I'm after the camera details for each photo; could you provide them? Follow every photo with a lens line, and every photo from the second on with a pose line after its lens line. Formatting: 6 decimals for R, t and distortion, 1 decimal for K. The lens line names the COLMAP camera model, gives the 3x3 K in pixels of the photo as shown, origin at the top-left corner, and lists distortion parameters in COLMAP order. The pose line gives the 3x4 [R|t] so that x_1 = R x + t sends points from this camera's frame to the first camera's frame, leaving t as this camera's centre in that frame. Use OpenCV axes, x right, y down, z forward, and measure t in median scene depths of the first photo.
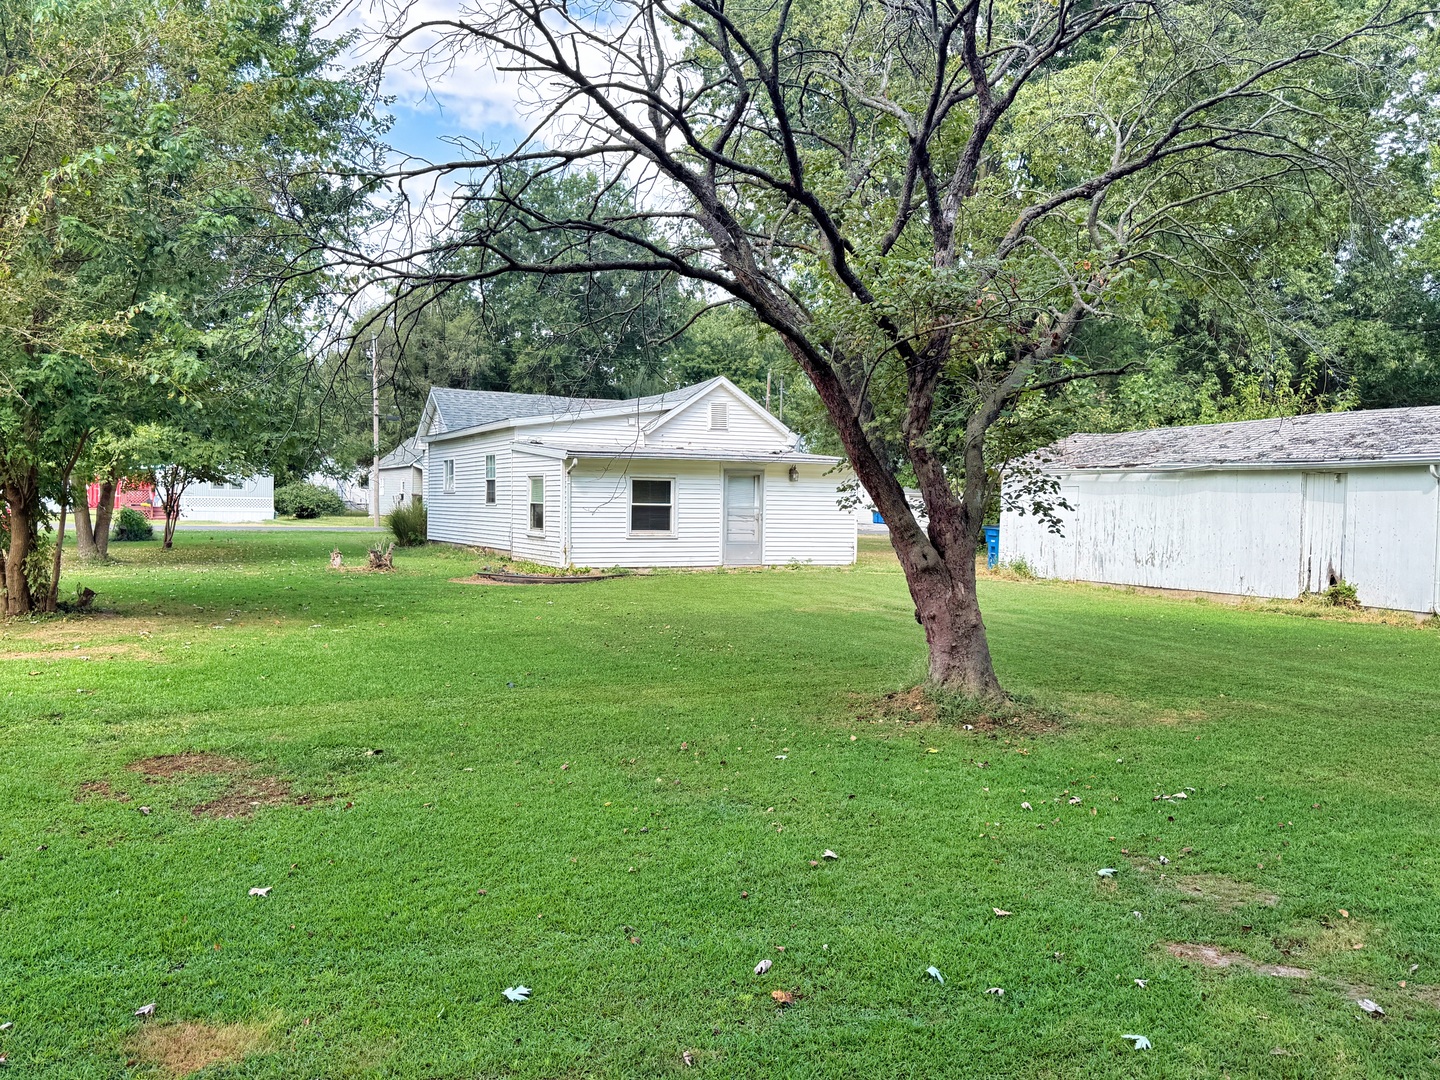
lens RADIAL K [[1030.7, 0, 720.0], [0, 1030.7, 540.0], [0, 0, 1]] dist [-0.024344, -0.003818]
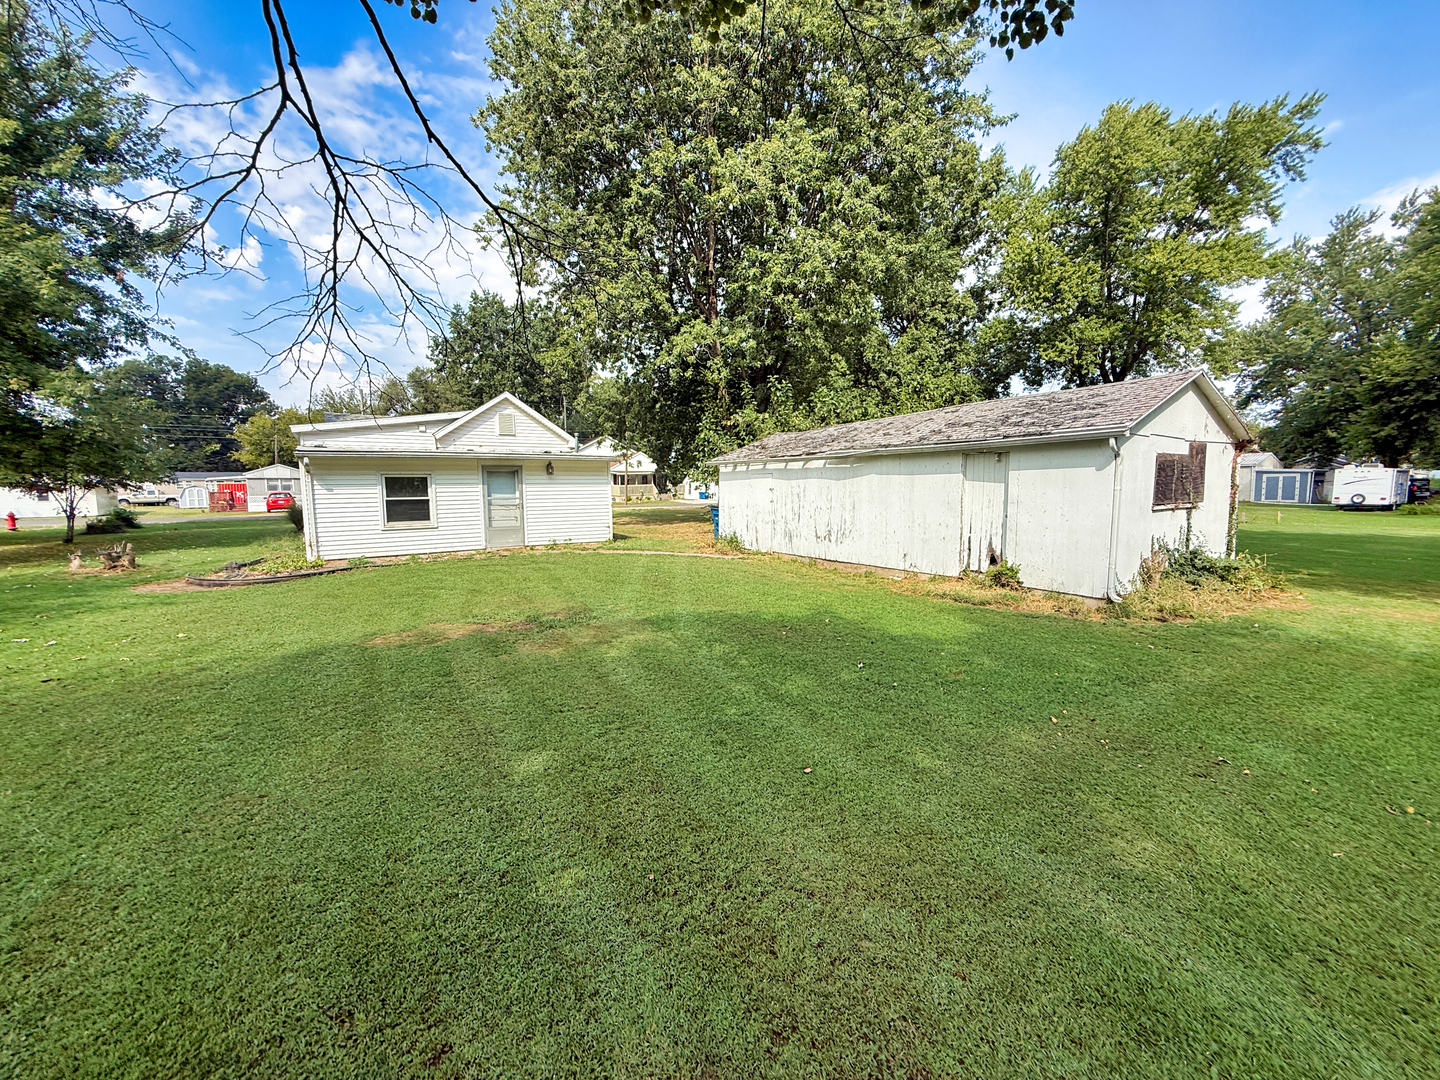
lens RADIAL K [[573.4, 0, 720.5], [0, 573.4, 543.4], [0, 0, 1]] dist [-0.001944, -0.000532]
pose [[0.982700, -0.042387, 0.180288, 0.181769], [0.031690, 0.997585, 0.061806, -0.015731], [-0.182472, -0.055024, 0.981670, 0.384267]]
